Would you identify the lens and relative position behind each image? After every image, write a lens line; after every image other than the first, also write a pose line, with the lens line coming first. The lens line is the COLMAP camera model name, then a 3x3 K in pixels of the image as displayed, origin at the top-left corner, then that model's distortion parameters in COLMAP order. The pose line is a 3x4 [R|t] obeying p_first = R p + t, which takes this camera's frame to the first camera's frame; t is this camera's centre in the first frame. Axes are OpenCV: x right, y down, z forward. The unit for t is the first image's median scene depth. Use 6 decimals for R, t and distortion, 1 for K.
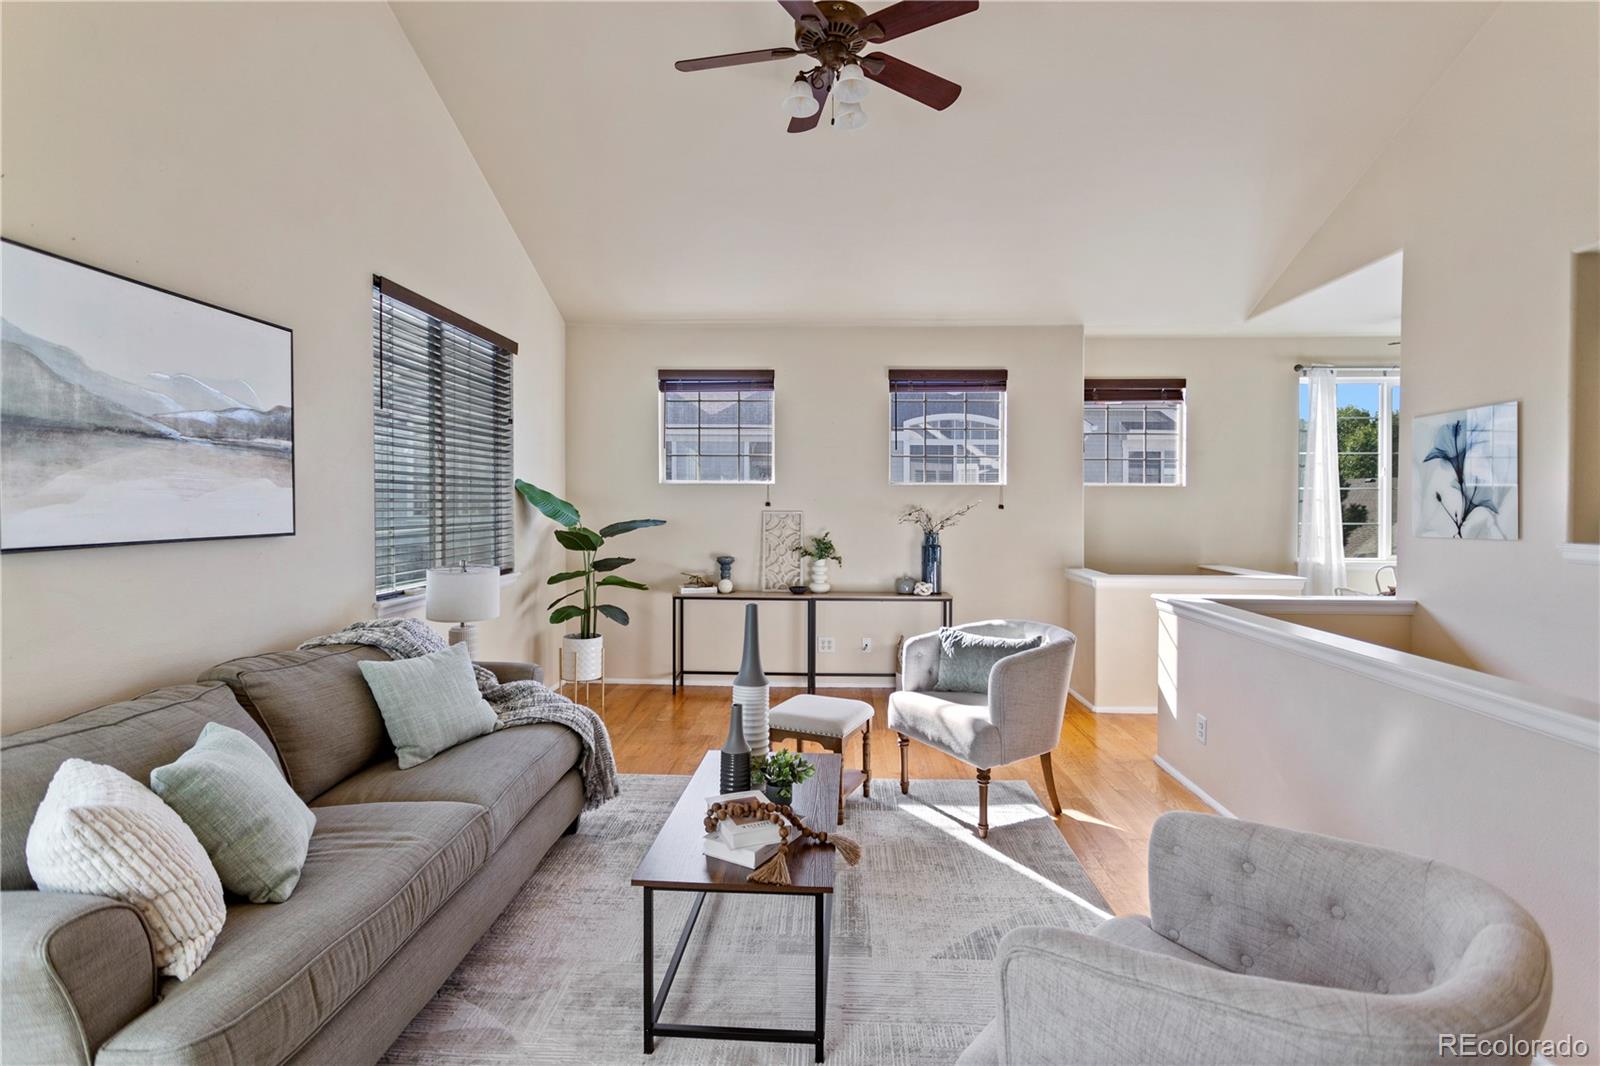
lens RADIAL K [[763.7, 0, 801.7], [0, 763.7, 512.1], [0, 0, 1]] dist [0.001976, 0.001480]
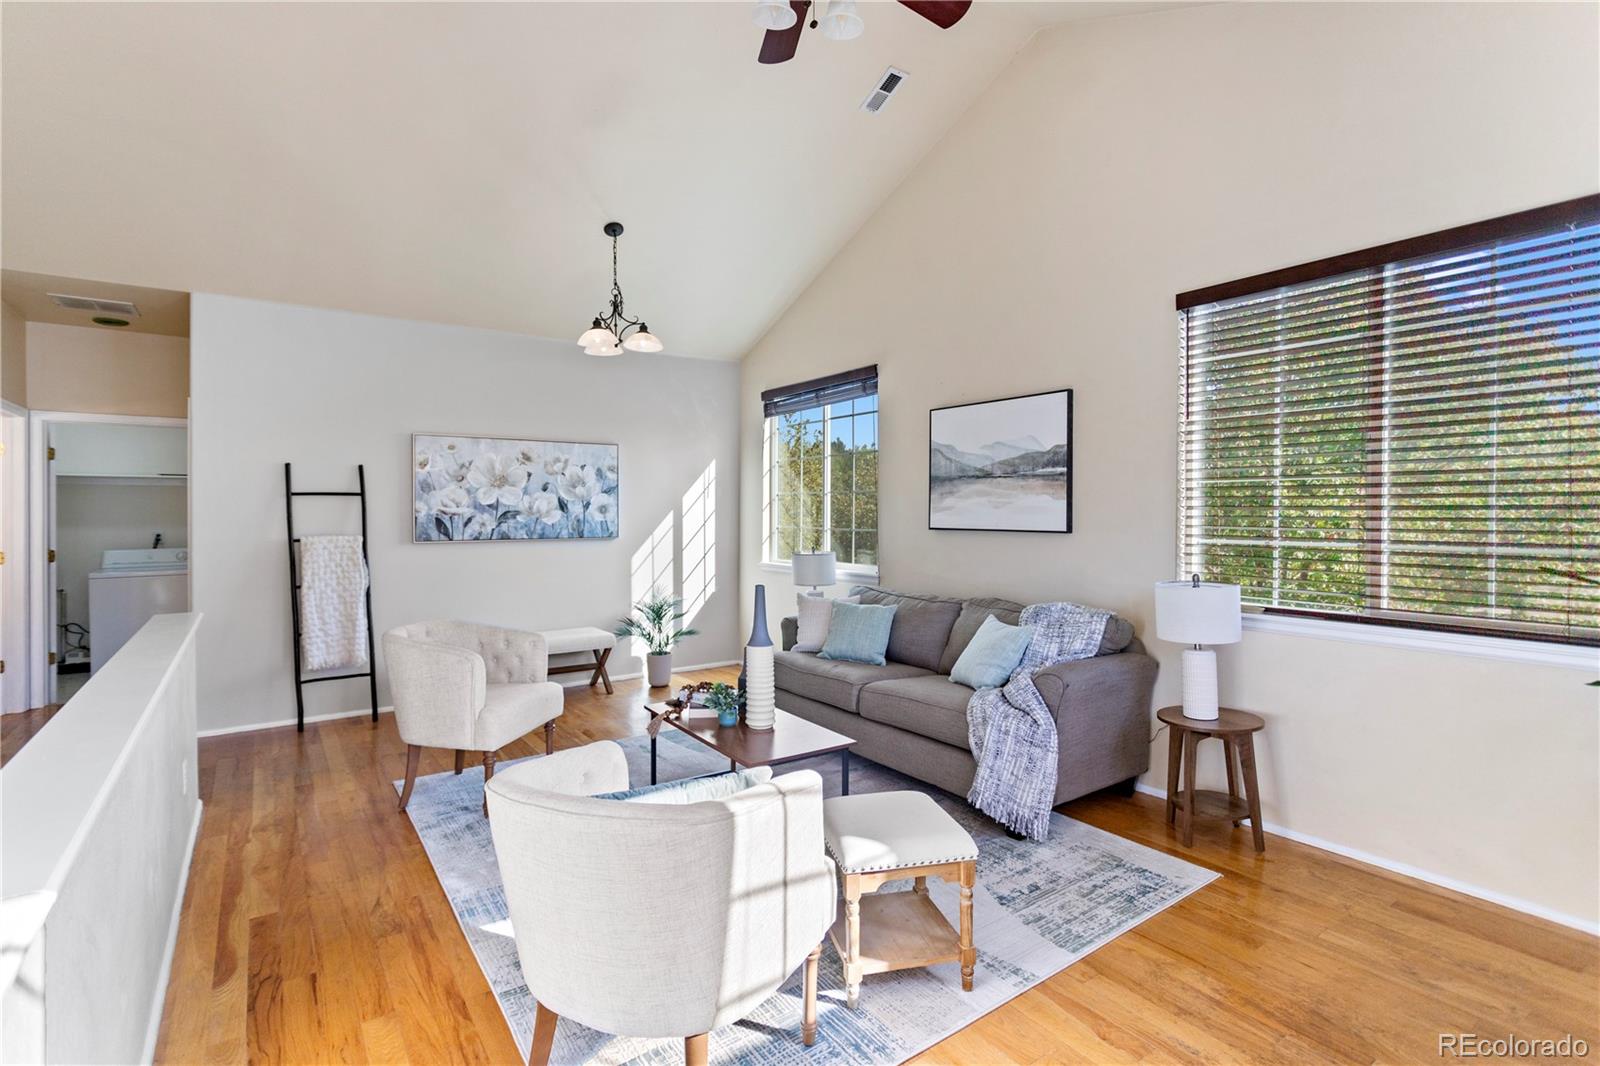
lens RADIAL K [[761.8, 0, 801.3], [0, 761.8, 512.8], [0, 0, 1]] dist [-0.009578, 0.008494]
pose [[-0.786360, -0.001327, -0.617767, 0.326669], [-0.009956, 0.999895, 0.010525, -0.009358], [0.617688, 0.014427, -0.786291, 0.974587]]
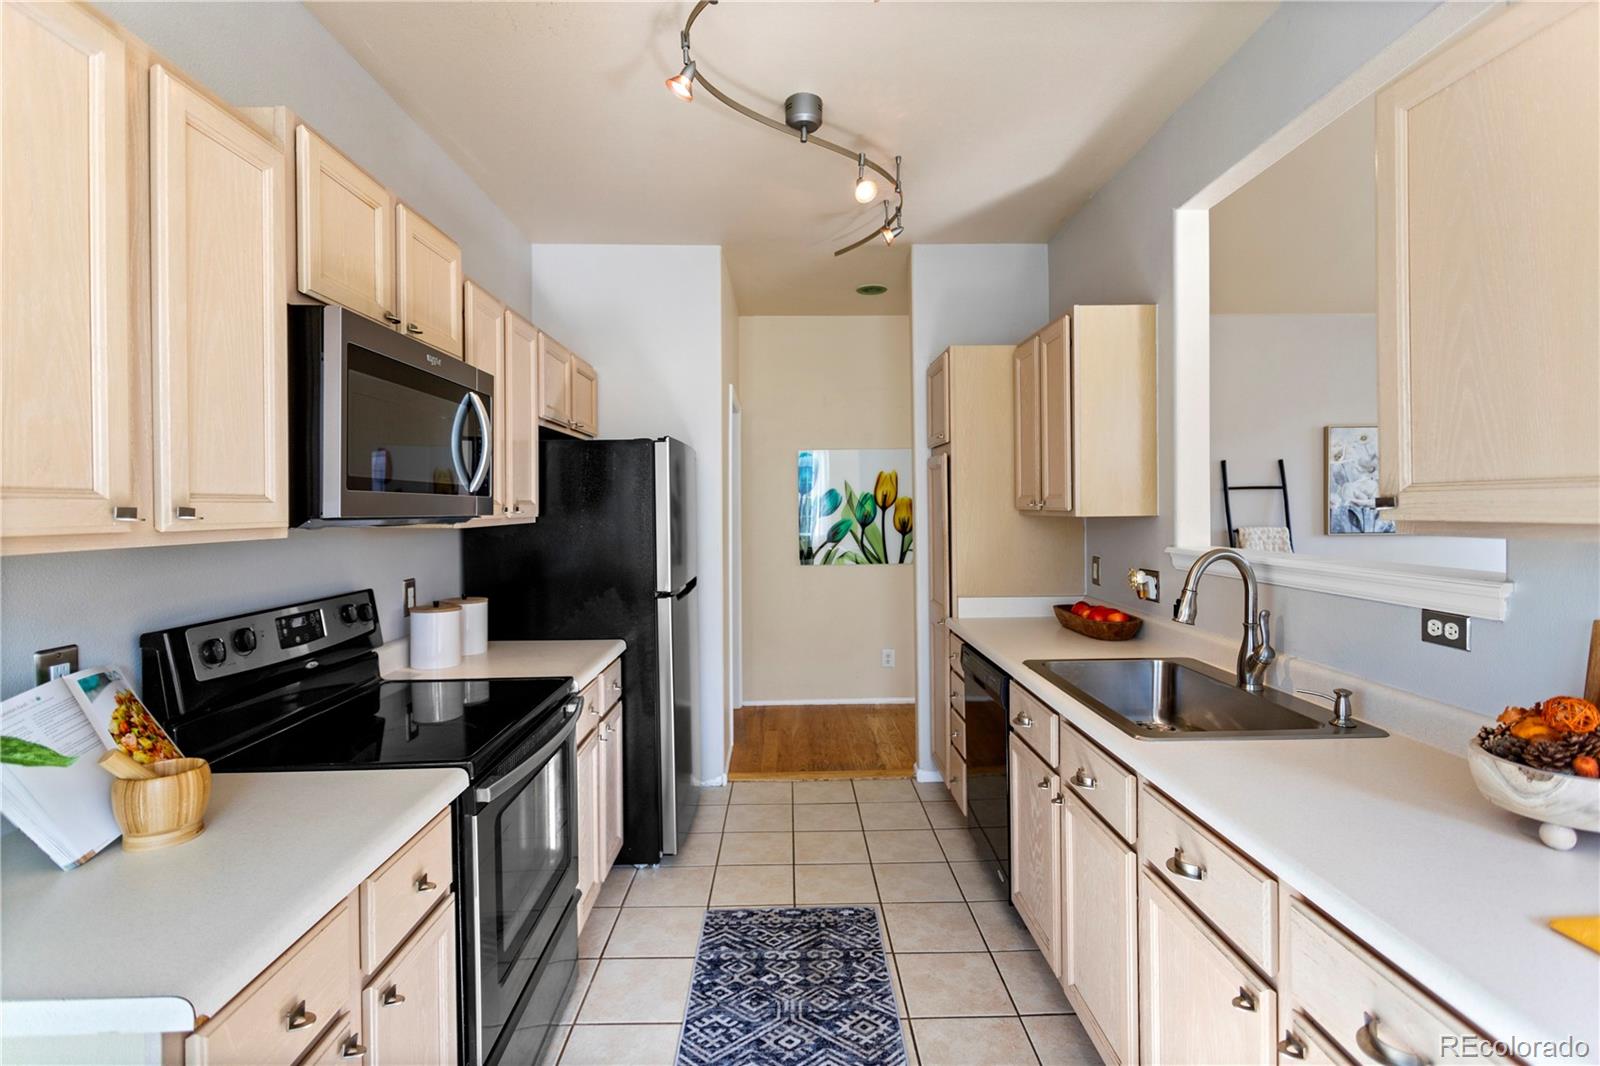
lens RADIAL K [[758.3, 0, 796.9], [0, 758.3, 516.3], [0, 0, 1]] dist [-0.000710, -0.000043]
pose [[-0.998254, 0.005798, -0.058783, 0.872638], [0.004331, 0.999677, 0.025055, -0.006836], [0.058909, 0.024757, -0.997956, 0.835569]]
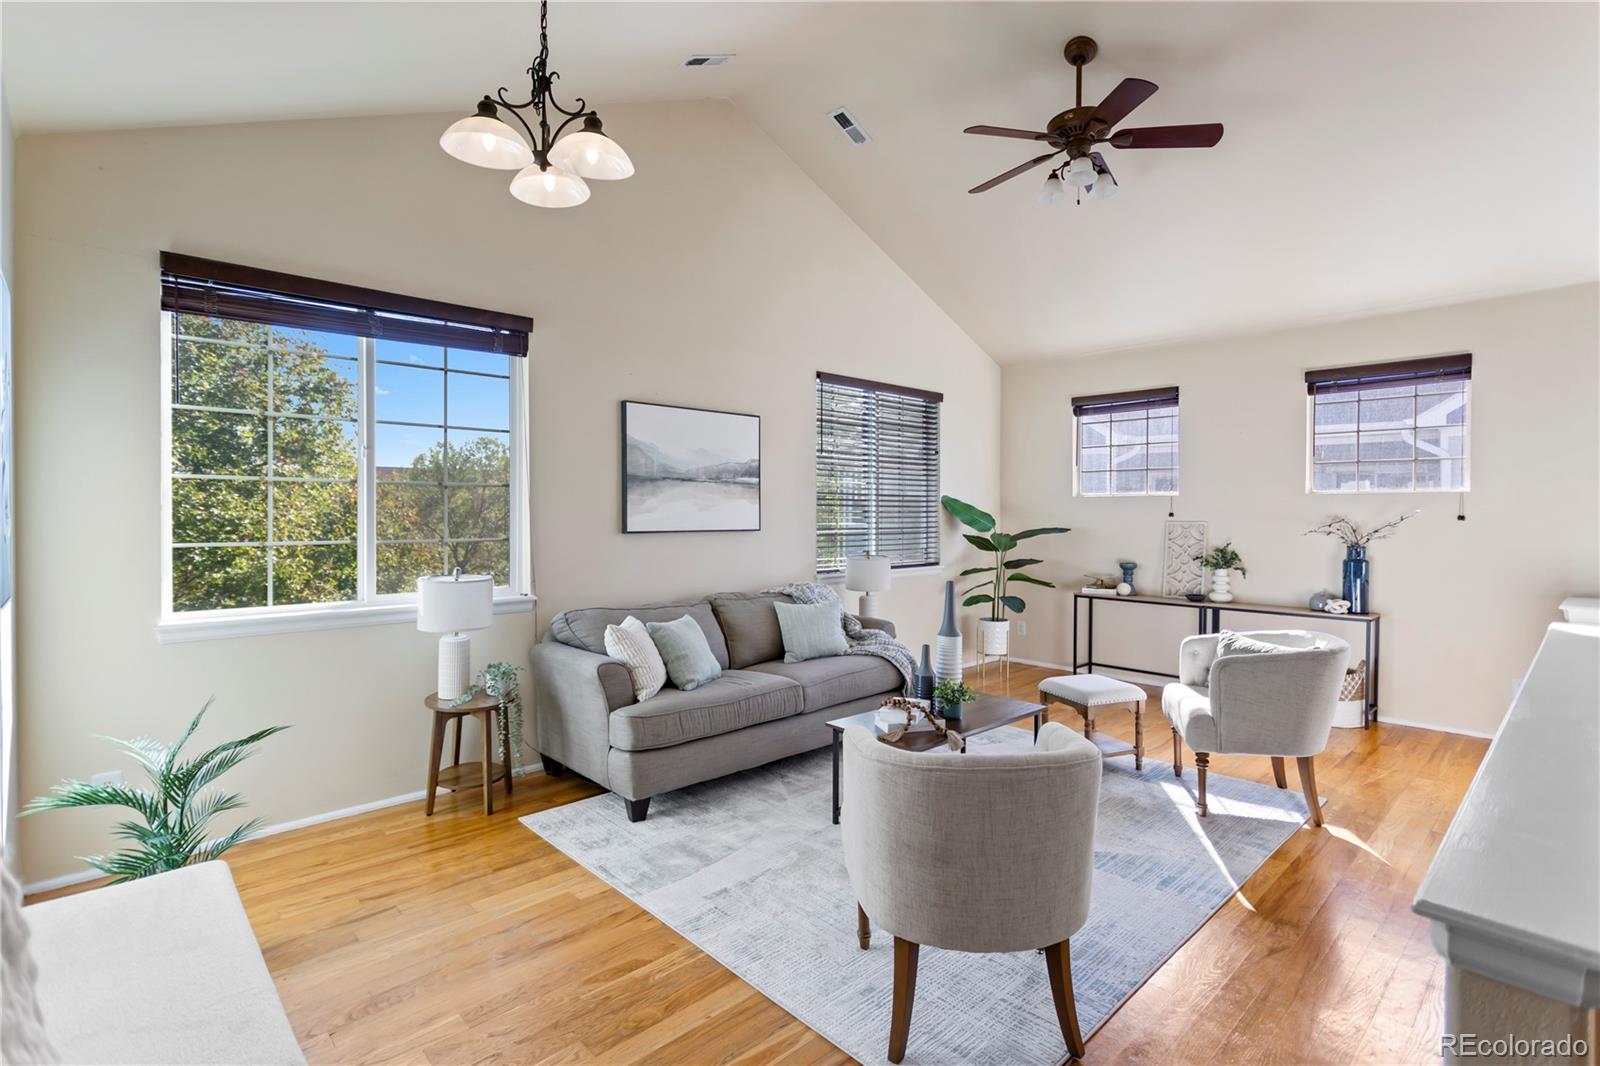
lens RADIAL K [[760.0, 0, 802.7], [0, 760.0, 524.5], [0, 0, 1]] dist [-0.003798, 0.000680]
pose [[0.716239, 0.008240, -0.697807, 0.350170], [-0.008845, 0.999957, 0.002730, 0.005304], [0.697799, 0.004217, 0.716281, -0.110869]]
